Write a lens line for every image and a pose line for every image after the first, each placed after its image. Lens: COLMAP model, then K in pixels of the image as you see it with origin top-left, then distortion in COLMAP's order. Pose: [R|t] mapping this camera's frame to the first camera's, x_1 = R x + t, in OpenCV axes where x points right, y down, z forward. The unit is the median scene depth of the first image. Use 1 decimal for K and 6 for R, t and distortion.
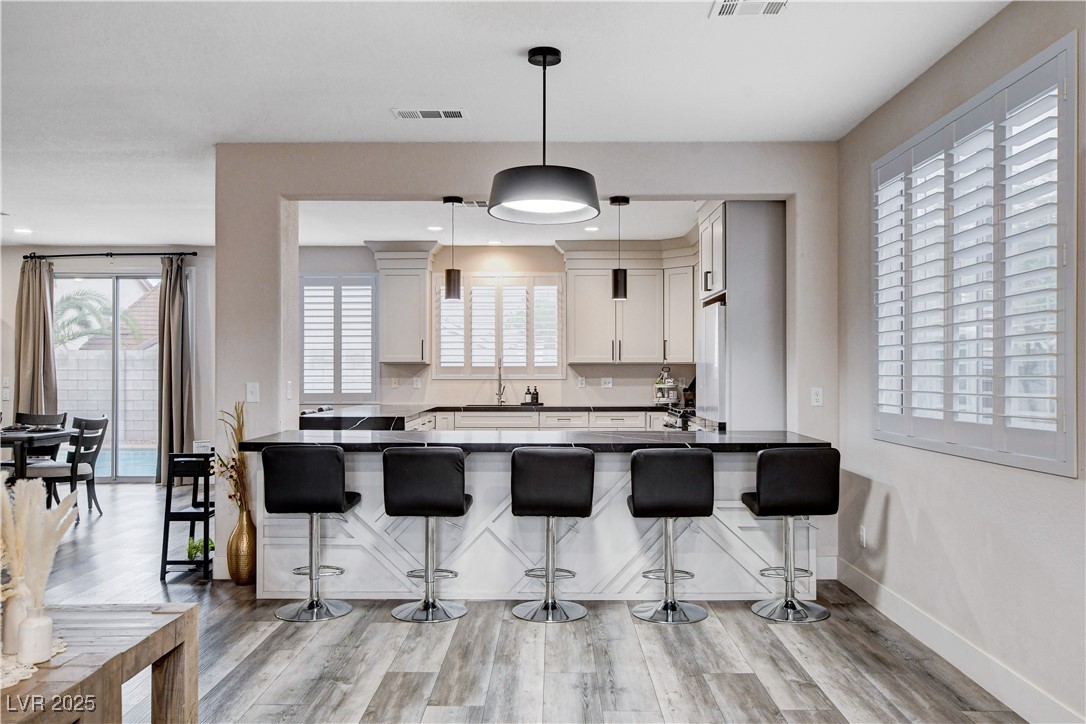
lens RADIAL K [[865.7, 0, 520.5], [0, 865.7, 365.5], [0, 0, 1]] dist [0.030084, 0.019310]
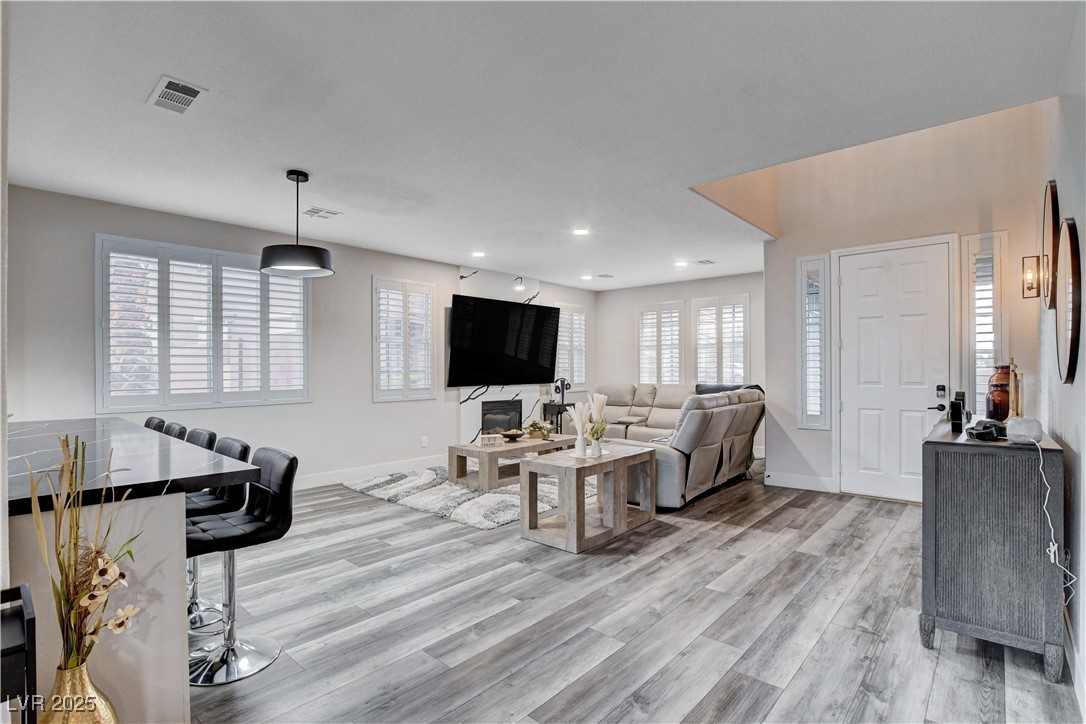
lens RADIAL K [[504.7, 0, 548.8], [0, 504.7, 368.2], [0, 0, 1]] dist [-0.016571, -0.001941]
pose [[-0.767074, 0.002227, 0.641555, -0.374116], [-0.002509, 0.999976, -0.006472, 0.002553], [-0.641554, -0.006574, -0.767050, 0.562268]]
